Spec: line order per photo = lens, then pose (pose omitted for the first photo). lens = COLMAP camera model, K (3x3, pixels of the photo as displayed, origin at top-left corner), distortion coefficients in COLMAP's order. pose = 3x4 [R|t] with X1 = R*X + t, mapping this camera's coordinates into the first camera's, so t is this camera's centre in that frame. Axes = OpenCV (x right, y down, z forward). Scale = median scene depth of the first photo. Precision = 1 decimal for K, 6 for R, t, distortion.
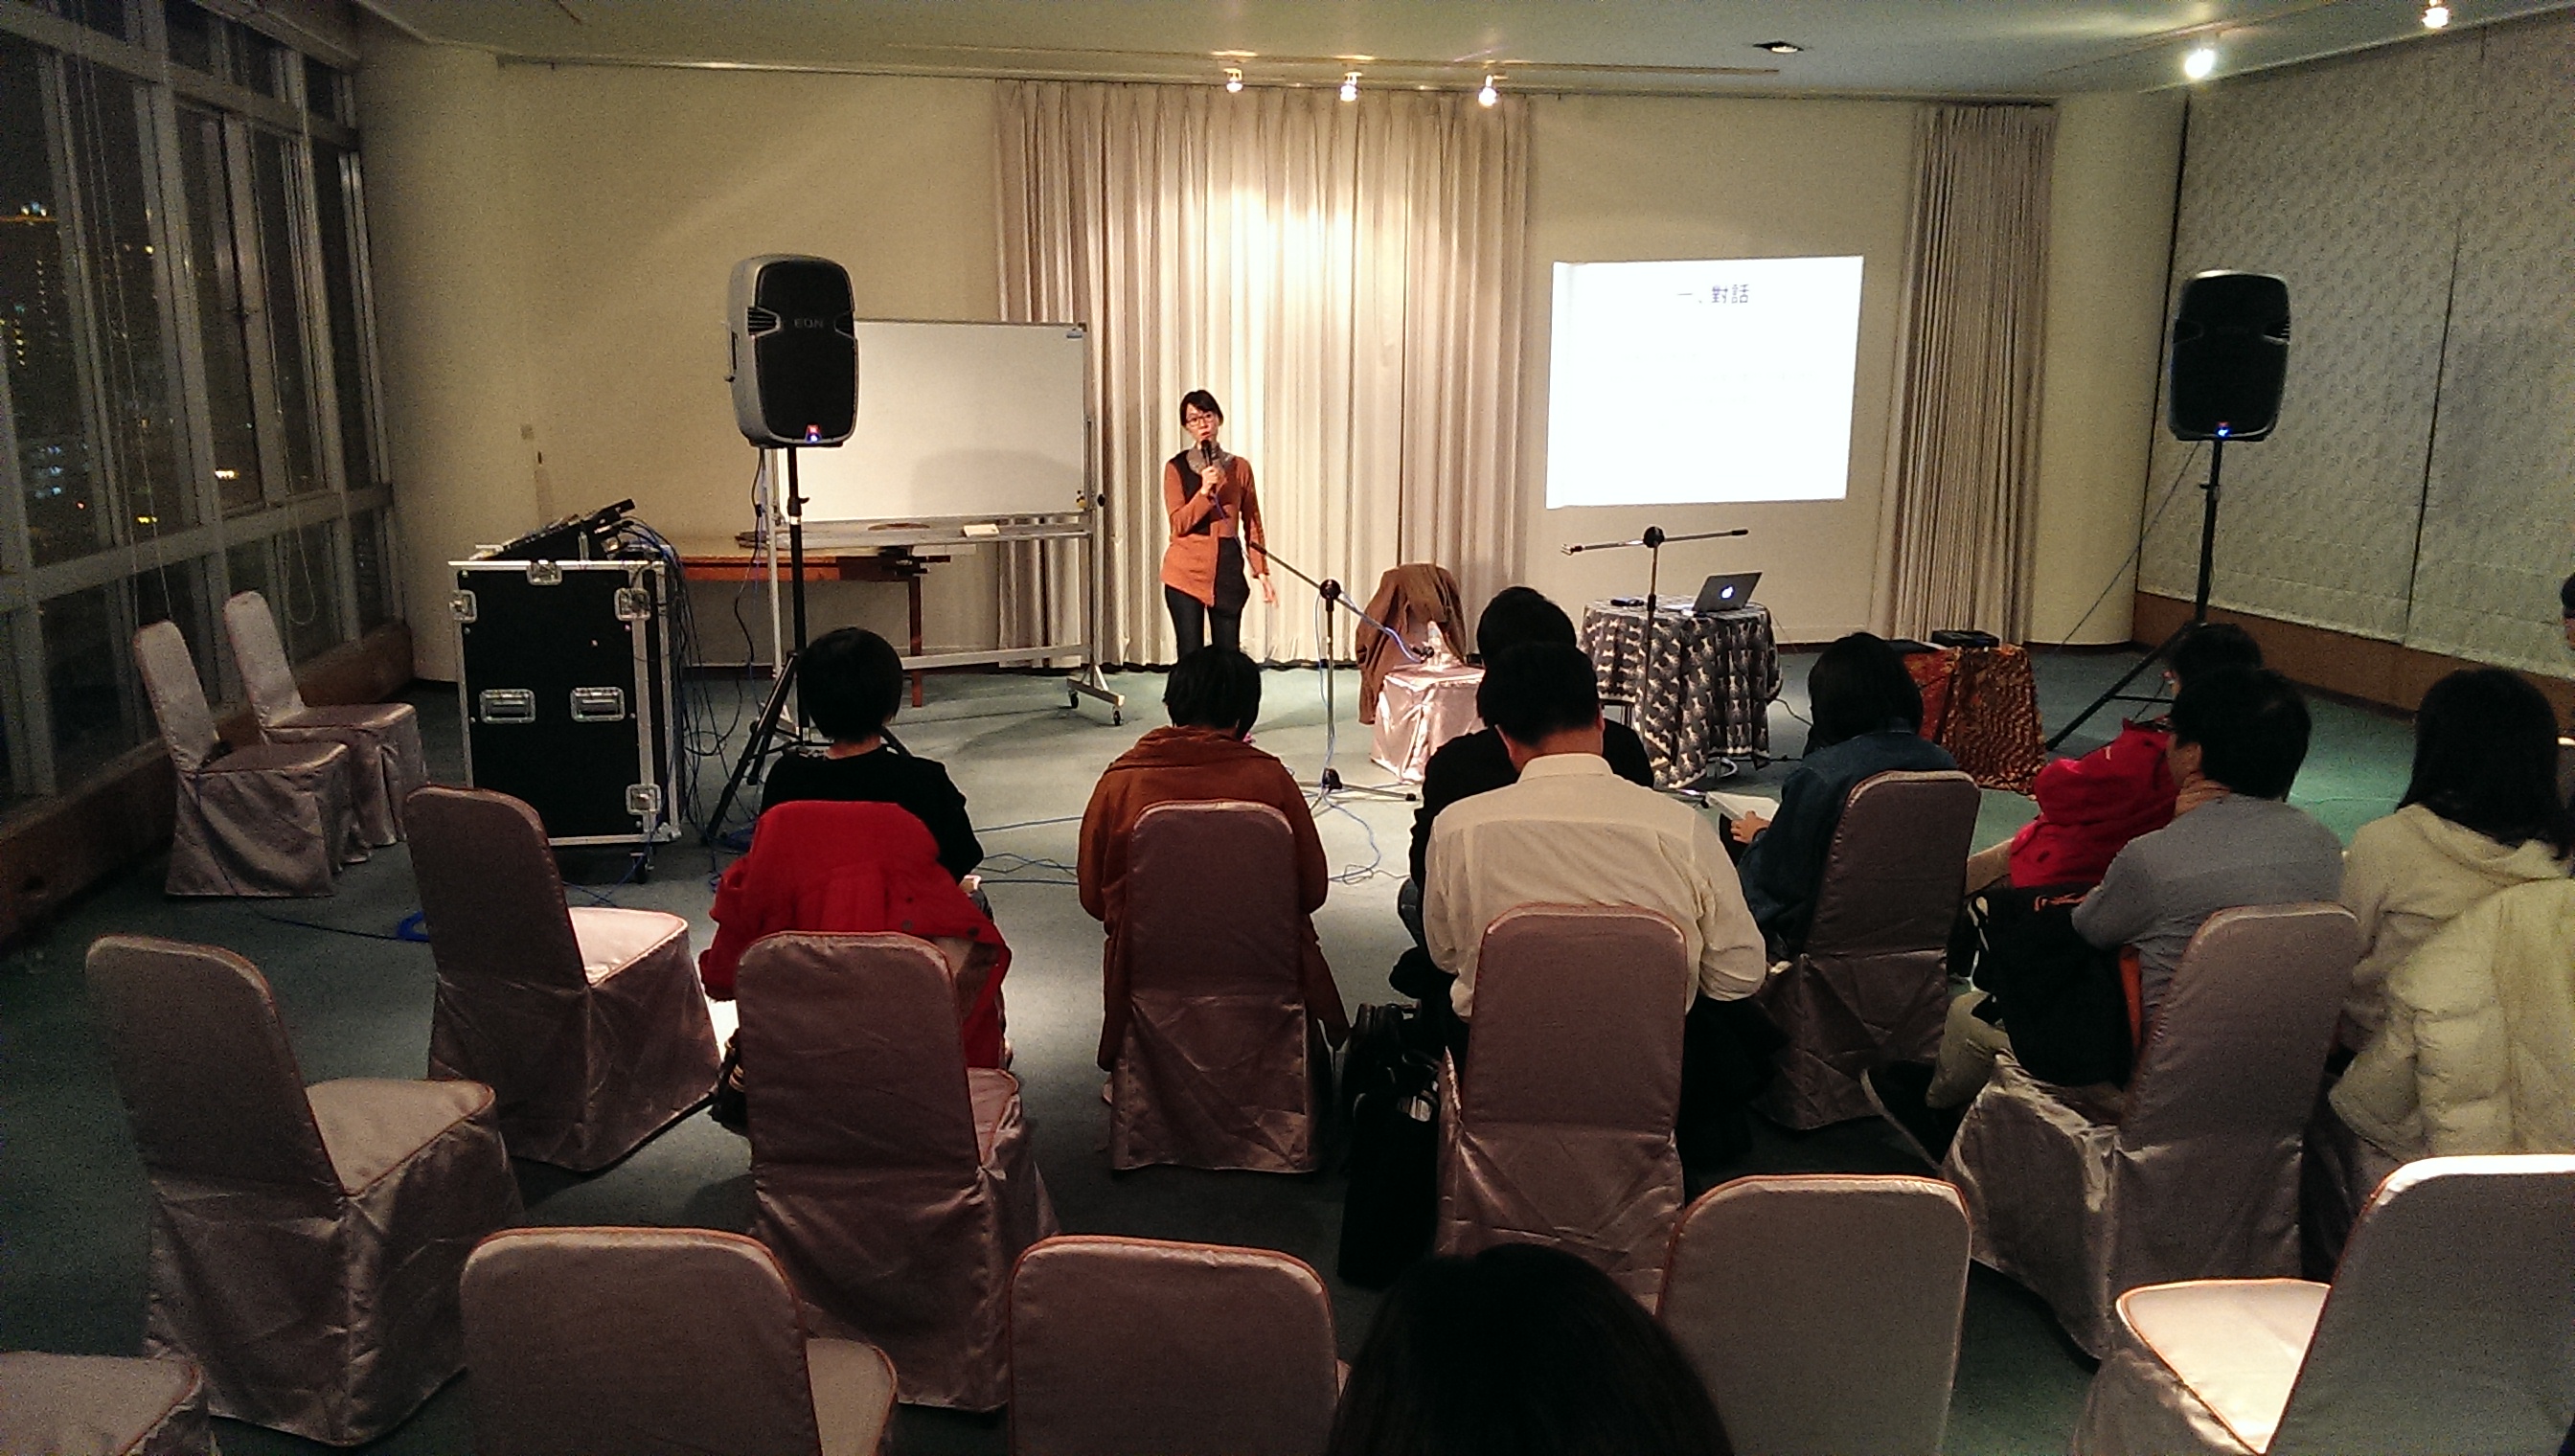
lens RADIAL K [[1828.3, 0, 1254.9], [0, 1828.3, 741.6], [0, 0, 1]] dist [0.086917, -0.105501]
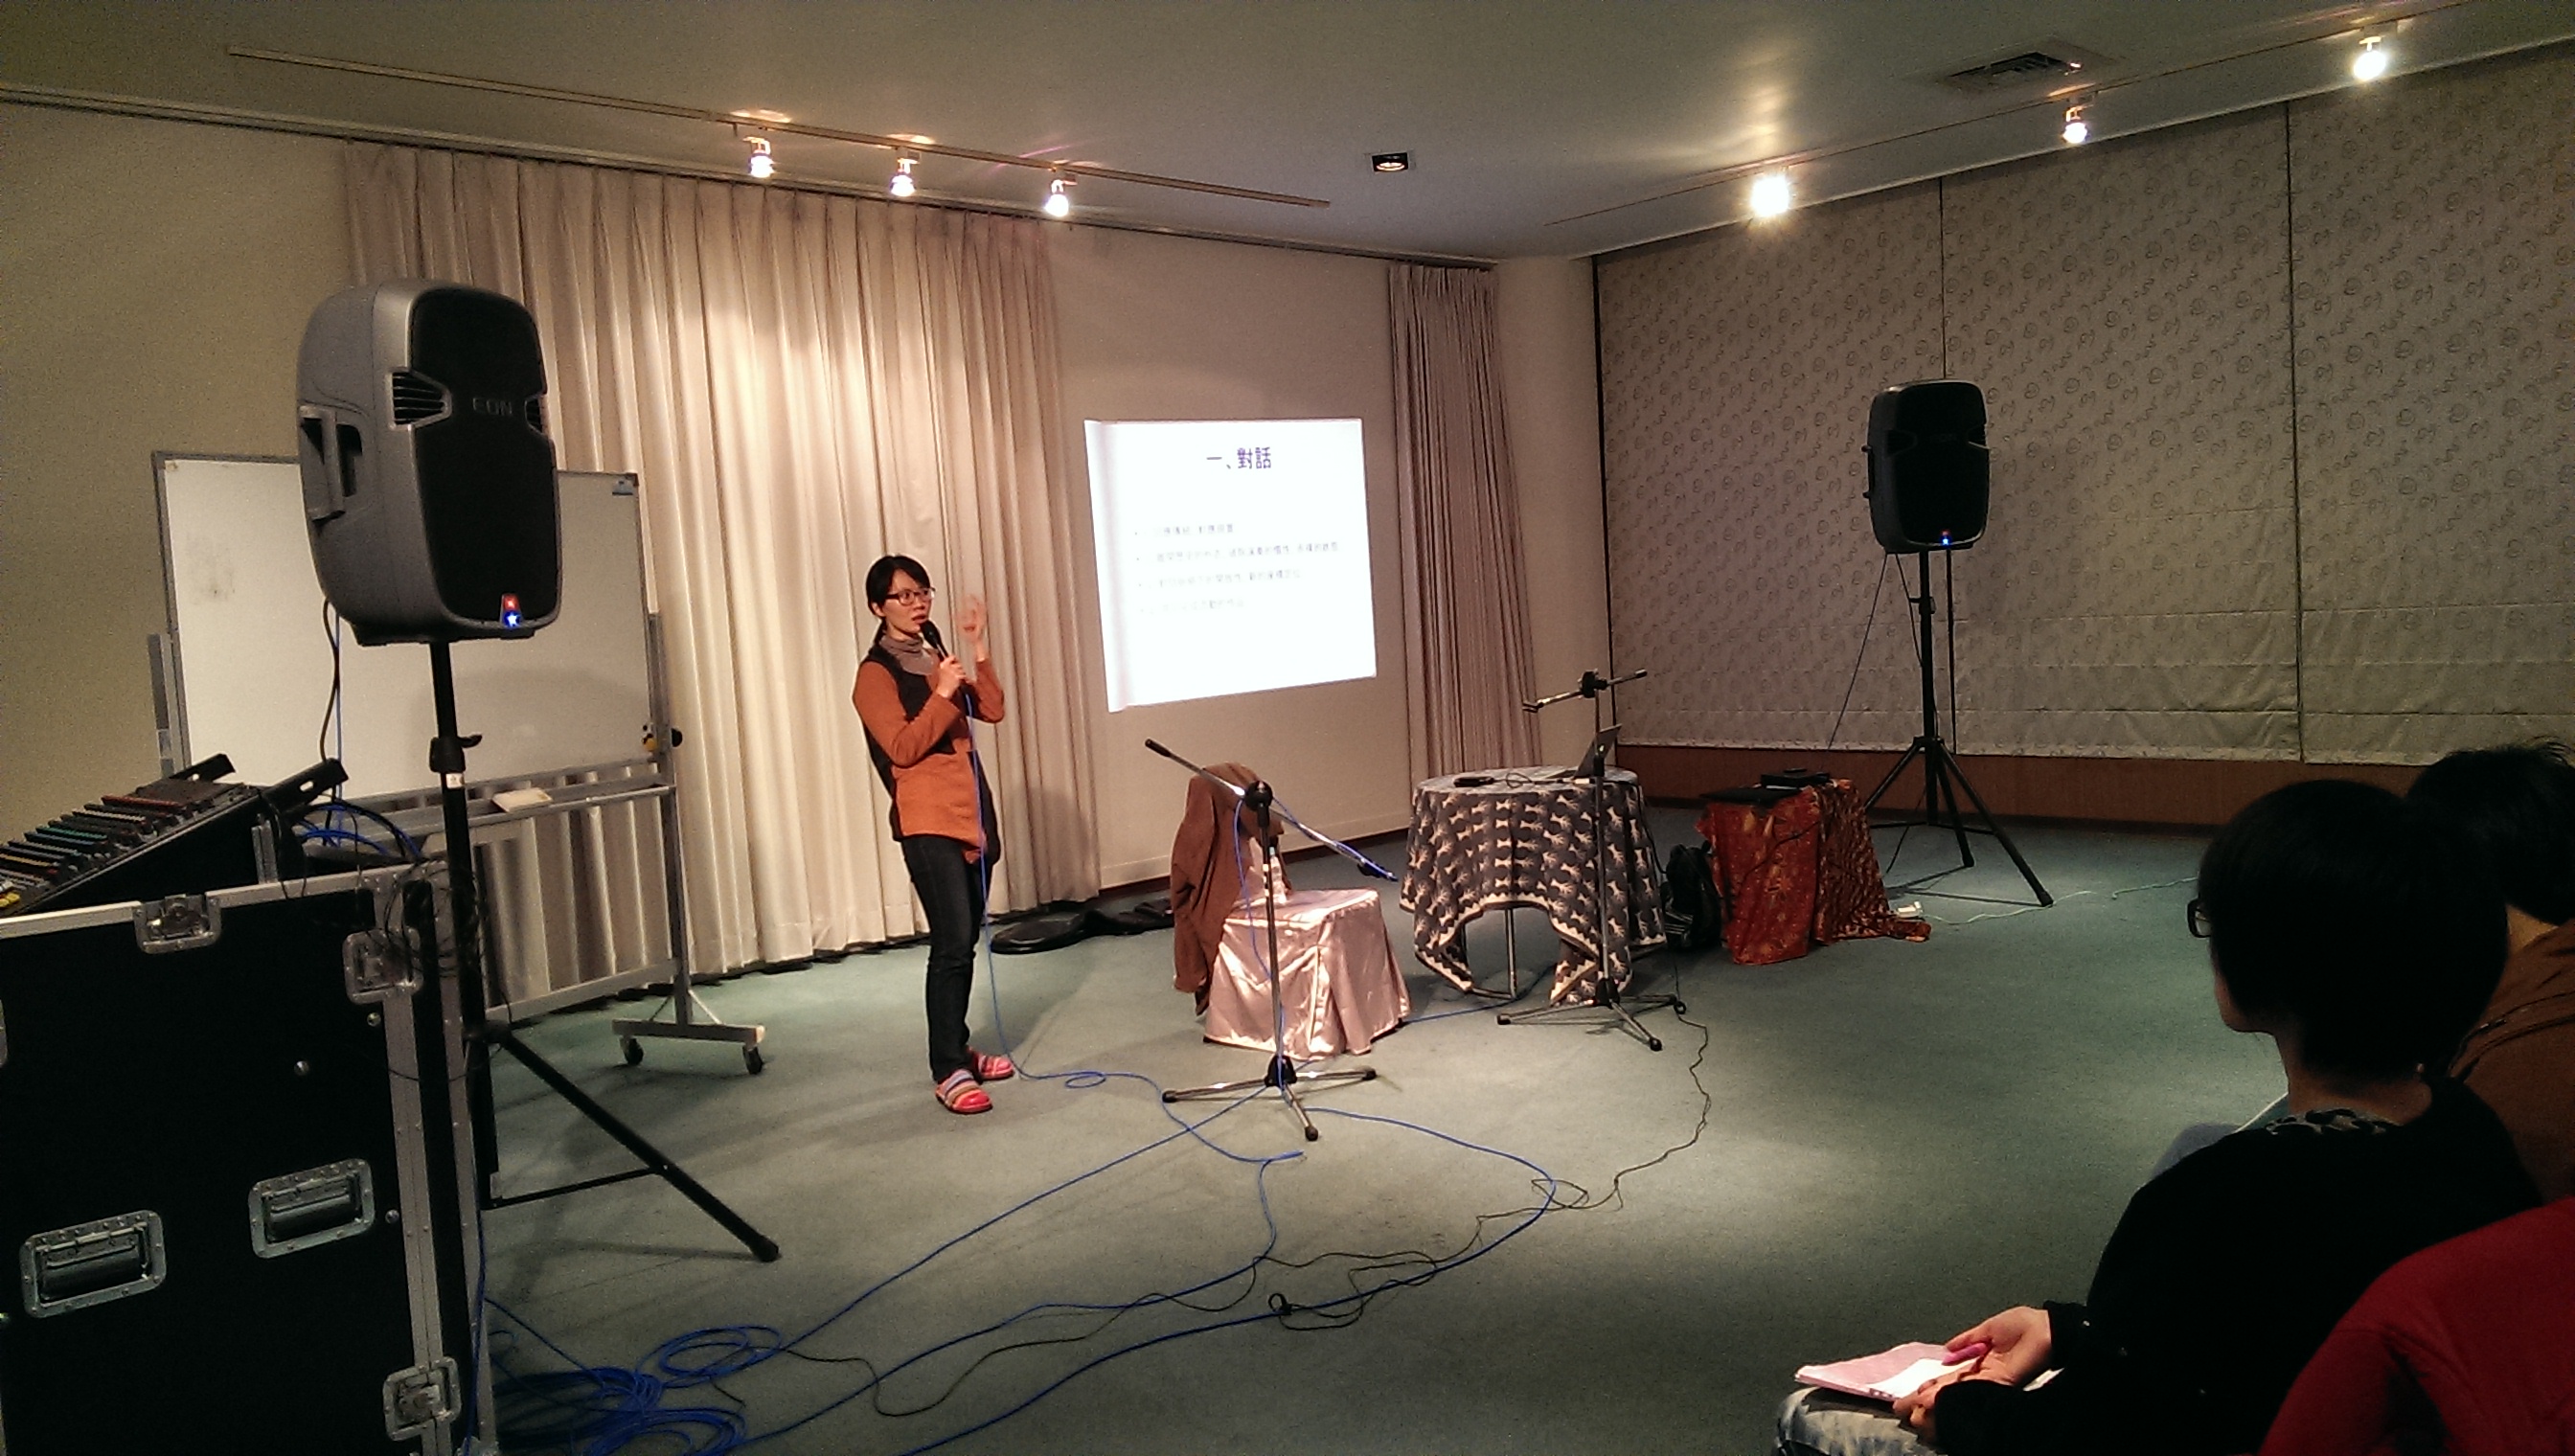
lens RADIAL K [[1828.3, 0, 1302.1], [0, 1828.3, 743.3], [0, 0, 1]] dist [0.086917, -0.105501]
pose [[0.835477, -0.102978, 0.539791, -0.297753], [0.177768, 0.980115, -0.088166, -0.036418], [-0.519978, 0.169618, 0.837169, 0.381530]]
